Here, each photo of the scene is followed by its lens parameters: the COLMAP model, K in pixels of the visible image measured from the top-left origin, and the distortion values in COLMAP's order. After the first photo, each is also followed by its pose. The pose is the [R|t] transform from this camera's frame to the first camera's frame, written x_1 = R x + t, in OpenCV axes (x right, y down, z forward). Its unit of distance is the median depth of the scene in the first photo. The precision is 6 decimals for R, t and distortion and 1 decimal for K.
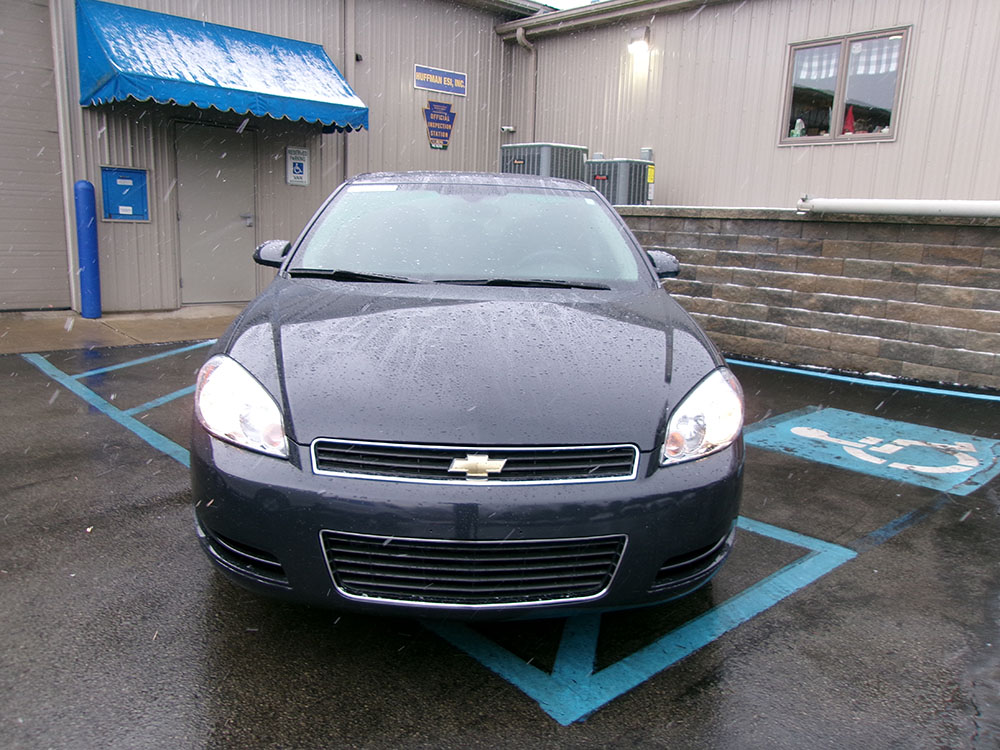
lens RADIAL K [[775.2, 0, 498.6], [0, 775.2, 367.9], [0, 0, 1]] dist [-0.010956, 0.047884]
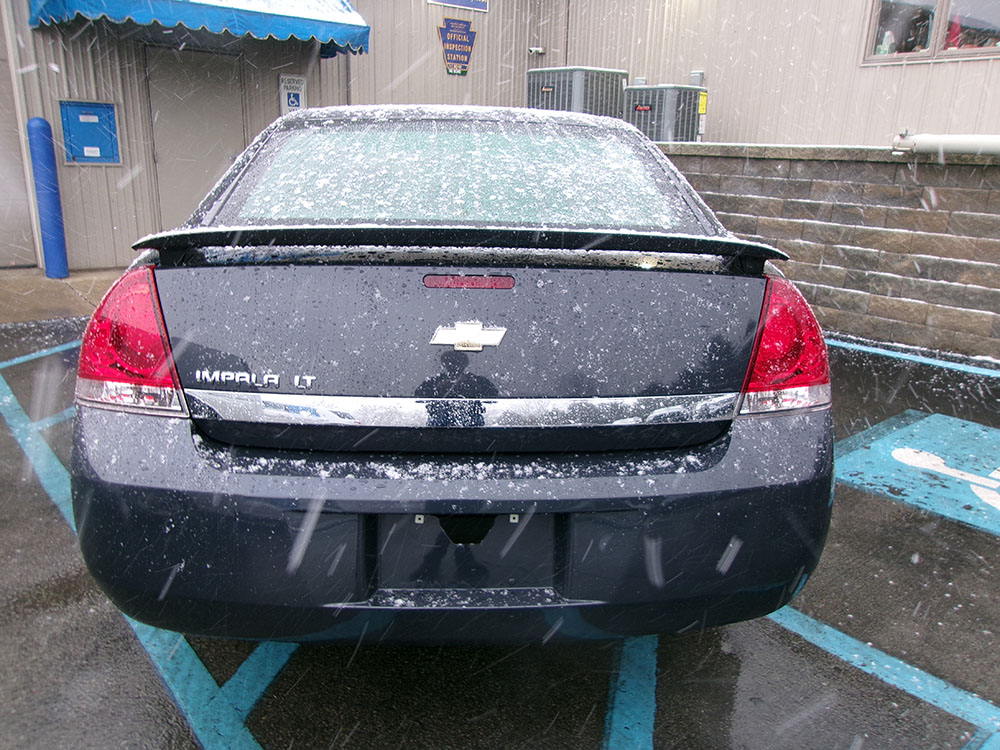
lens RADIAL K [[775.2, 0, 496.6], [0, 775.2, 369.6], [0, 0, 1]] dist [-0.010956, 0.047884]
pose [[0.998844, 0.006603, -0.047611, 0.015617], [-0.002304, 0.995958, 0.089796, -0.039783], [0.048012, -0.089583, 0.994822, 0.135962]]
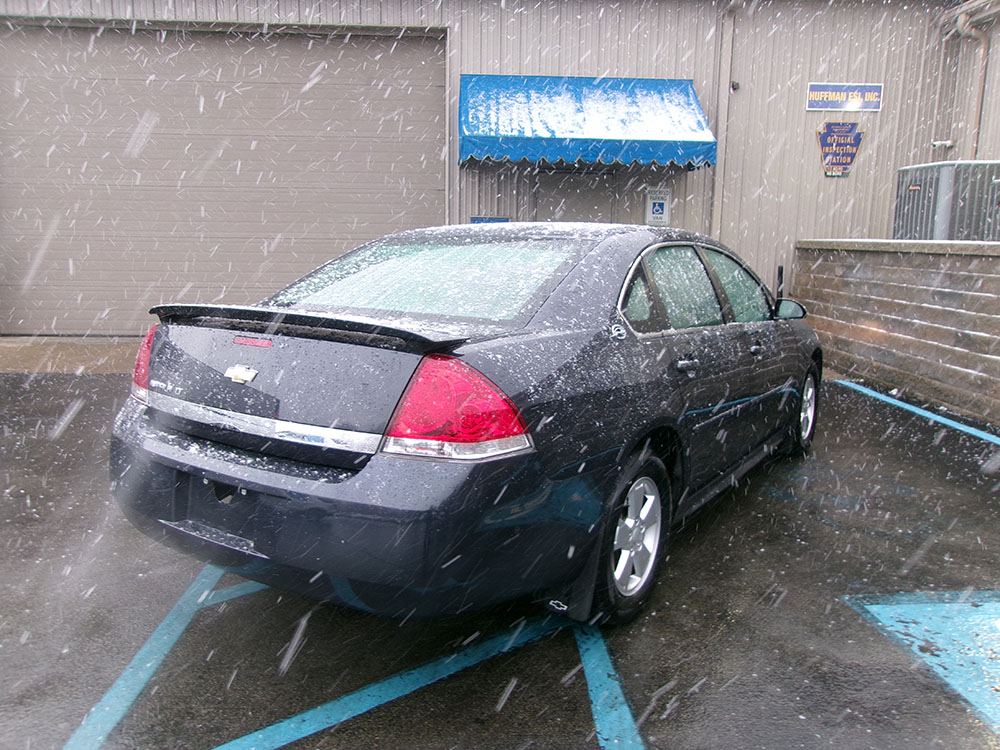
lens RADIAL K [[775.2, 0, 498.7], [0, 775.2, 373.5], [0, 0, 1]] dist [-0.010956, 0.047884]
pose [[0.775645, 0.089569, -0.624782, 0.253258], [-0.107592, 0.994155, 0.008952, -0.044544], [0.621932, 0.060278, 0.780748, 0.146739]]
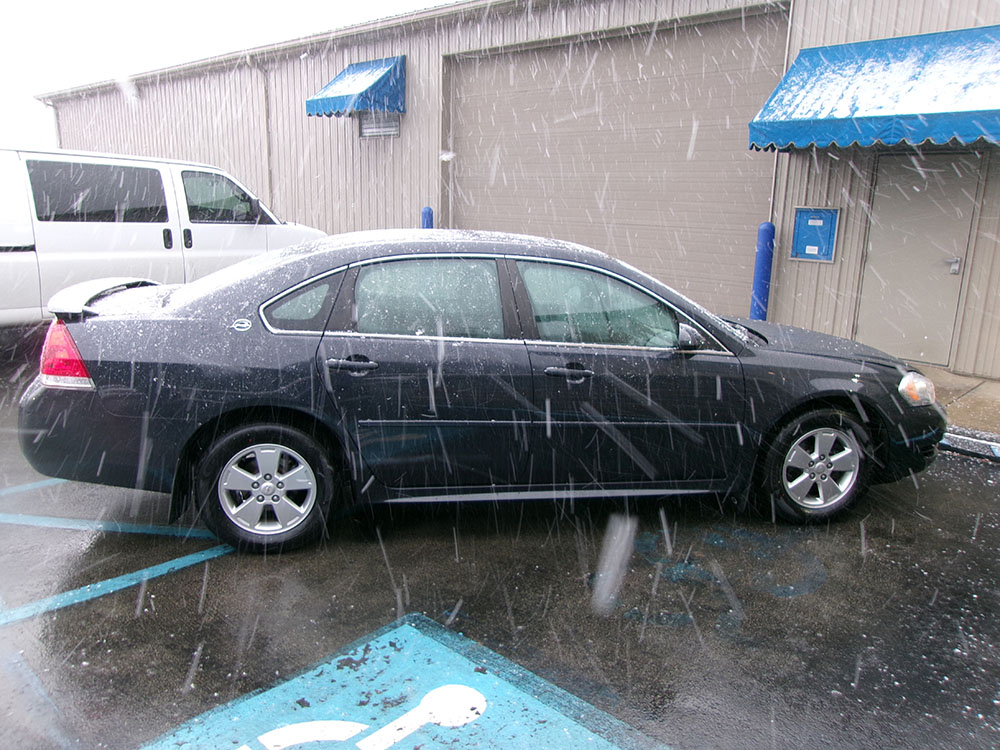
lens RADIAL K [[775.2, 0, 499.5], [0, 775.2, 376.9], [0, 0, 1]] dist [-0.010956, 0.047884]
pose [[0.075967, 0.197113, -0.977433, 0.513698], [-0.210139, 0.961414, 0.177550, -0.140761], [0.974716, 0.191909, 0.114456, 0.530399]]
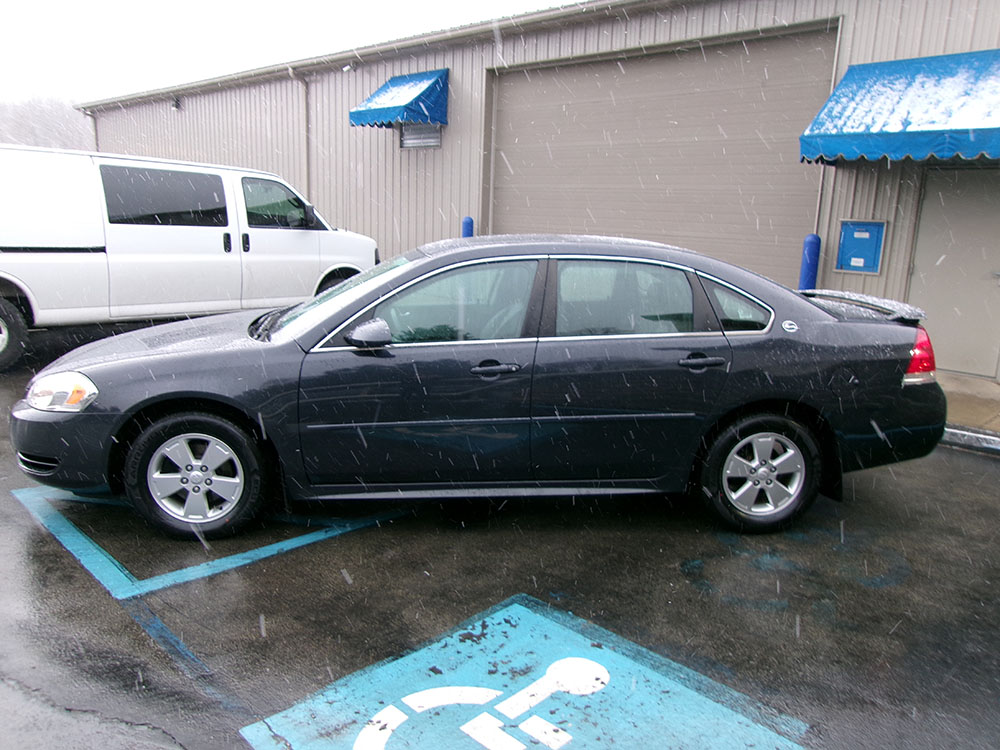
lens RADIAL K [[775.2, 0, 501.6], [0, 775.2, 378.5], [0, 0, 1]] dist [-0.010956, 0.047884]
pose [[0.061561, 0.182413, -0.981293, 0.530490], [-0.222494, 0.960927, 0.164669, -0.121846], [0.972988, 0.208195, 0.099742, 0.482422]]
